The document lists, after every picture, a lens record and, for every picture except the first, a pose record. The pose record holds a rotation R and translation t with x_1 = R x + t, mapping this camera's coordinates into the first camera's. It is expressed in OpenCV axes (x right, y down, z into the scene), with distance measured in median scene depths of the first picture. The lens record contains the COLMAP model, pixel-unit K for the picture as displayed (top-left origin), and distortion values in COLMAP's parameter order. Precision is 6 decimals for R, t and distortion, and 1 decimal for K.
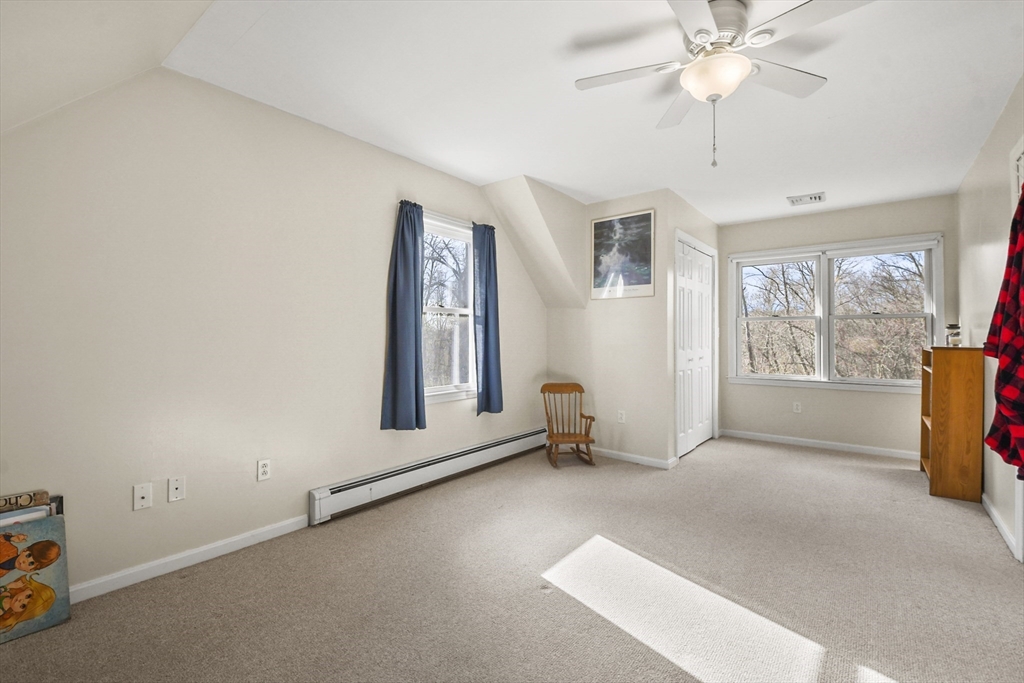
lens RADIAL K [[447.9, 0, 503.9], [0, 447.9, 336.4], [0, 0, 1]] dist [0.017058, -0.014126]
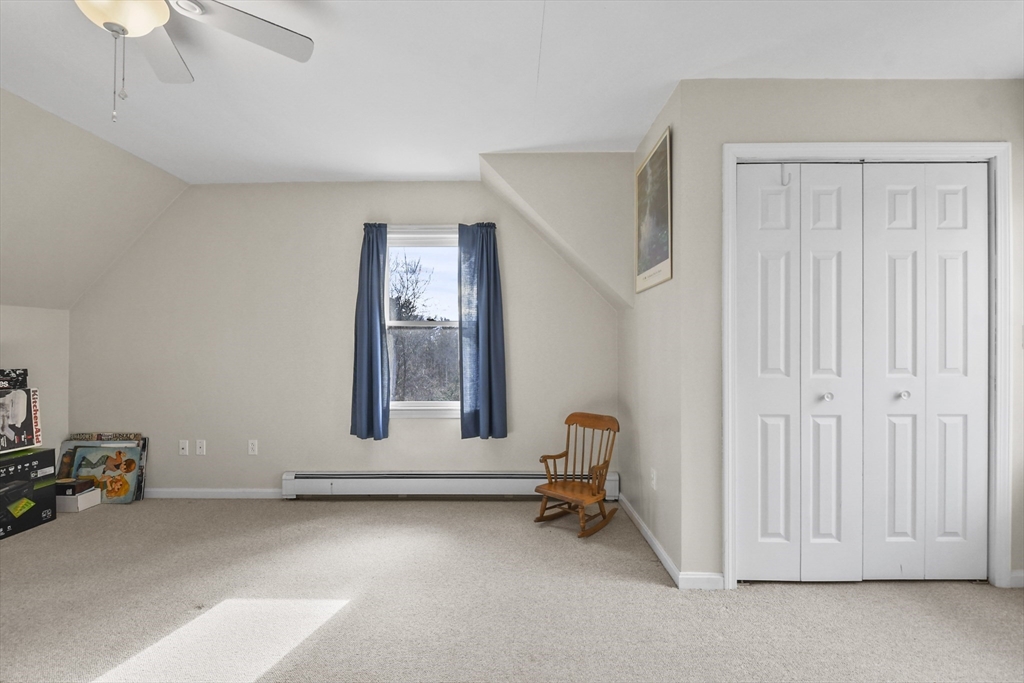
lens RADIAL K [[447.9, 0, 507.2], [0, 447.9, 350.6], [0, 0, 1]] dist [0.017058, -0.014126]
pose [[0.614967, -0.001652, -0.788551, 0.794643], [0.006274, 0.999976, 0.002798, -0.001726], [0.788528, -0.006668, 0.614963, 0.580552]]
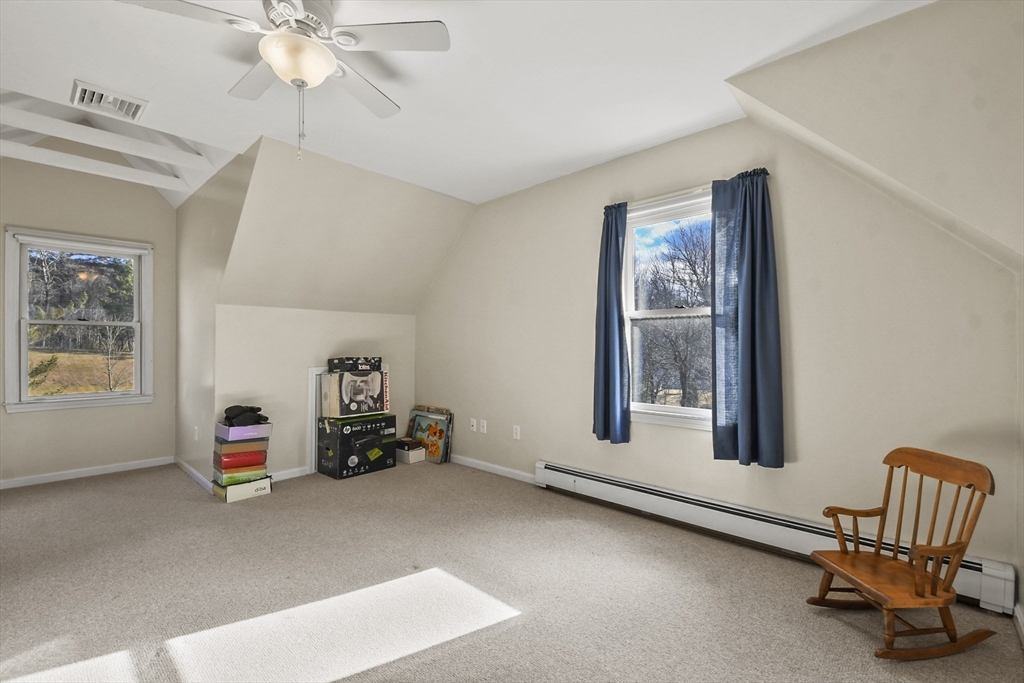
lens RADIAL K [[447.9, 0, 504.1], [0, 447.9, 347.2], [0, 0, 1]] dist [0.017058, -0.014126]
pose [[-0.074332, 0.002890, -0.997229, 0.745183], [0.005126, 0.999984, 0.002516, 0.001382], [0.997220, -0.004925, -0.074345, 0.812911]]
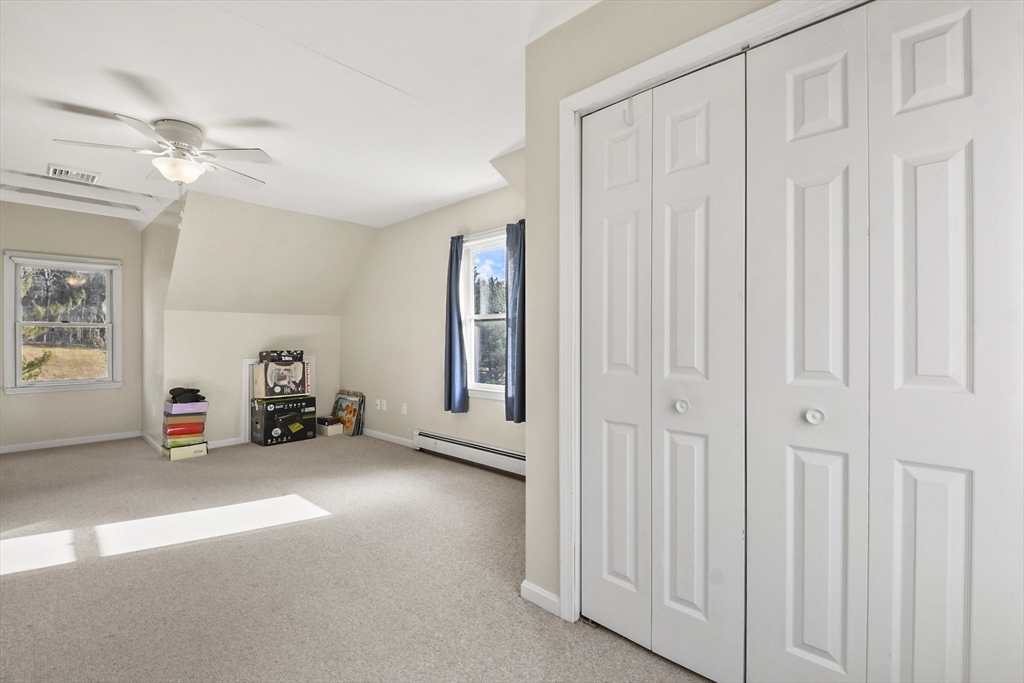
lens RADIAL K [[447.9, 0, 506.9], [0, 447.9, 340.3], [0, 0, 1]] dist [0.017058, -0.014126]
pose [[-0.072857, 0.001554, -0.997341, 1.038195], [0.009291, 0.999956, 0.000879, 0.000145], [0.997299, -0.009202, -0.072868, 1.202961]]
